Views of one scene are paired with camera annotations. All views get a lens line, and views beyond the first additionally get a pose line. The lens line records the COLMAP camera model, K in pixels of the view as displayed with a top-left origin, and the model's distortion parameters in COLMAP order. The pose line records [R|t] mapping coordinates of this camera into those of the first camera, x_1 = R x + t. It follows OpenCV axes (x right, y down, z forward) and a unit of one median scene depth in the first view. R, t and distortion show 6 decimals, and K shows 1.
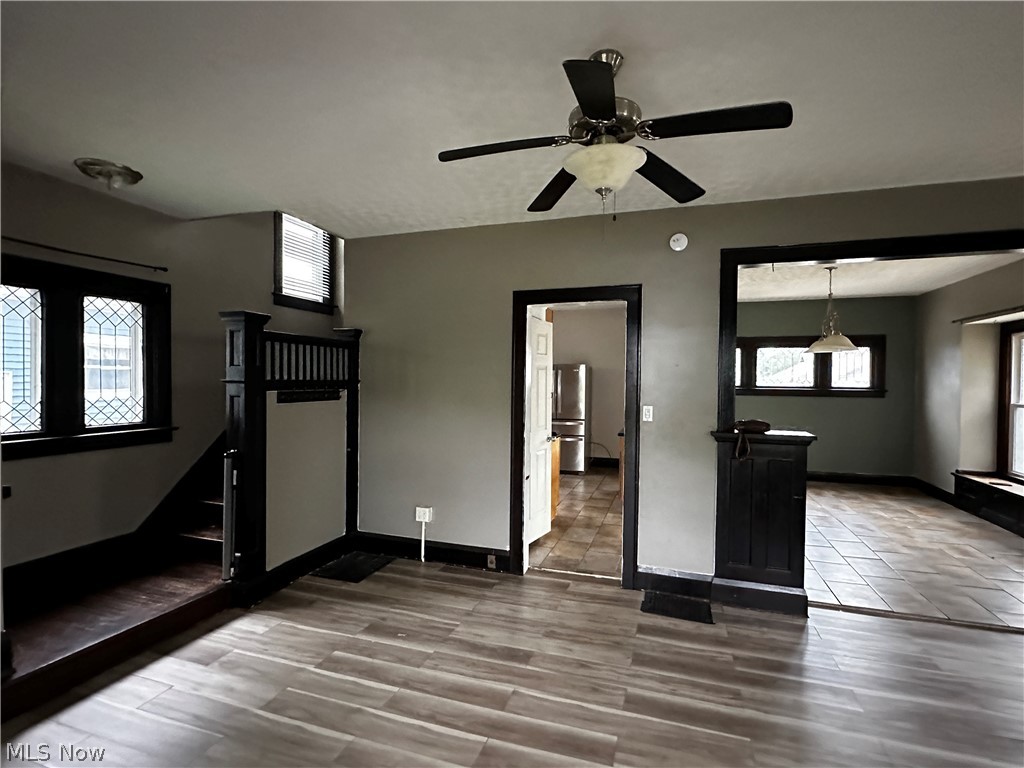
lens RADIAL K [[504.5, 0, 515.4], [0, 504.5, 388.5], [0, 0, 1]] dist [-0.003831, -0.000115]
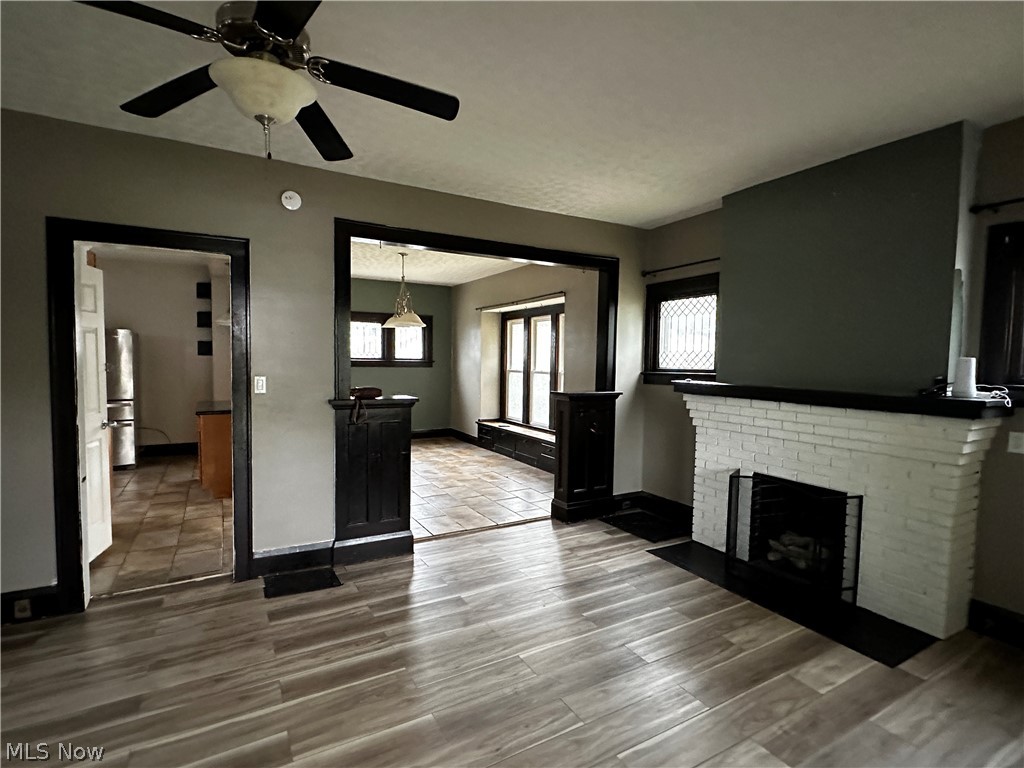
lens RADIAL K [[501.4, 0, 512.7], [0, 501.4, 390.0], [0, 0, 1]] dist [-0.001588, -0.000081]
pose [[0.666158, -0.046760, 0.744343, -0.109843], [0.005734, 0.998324, 0.057584, 0.009743], [-0.745788, -0.034092, 0.665310, 0.061588]]
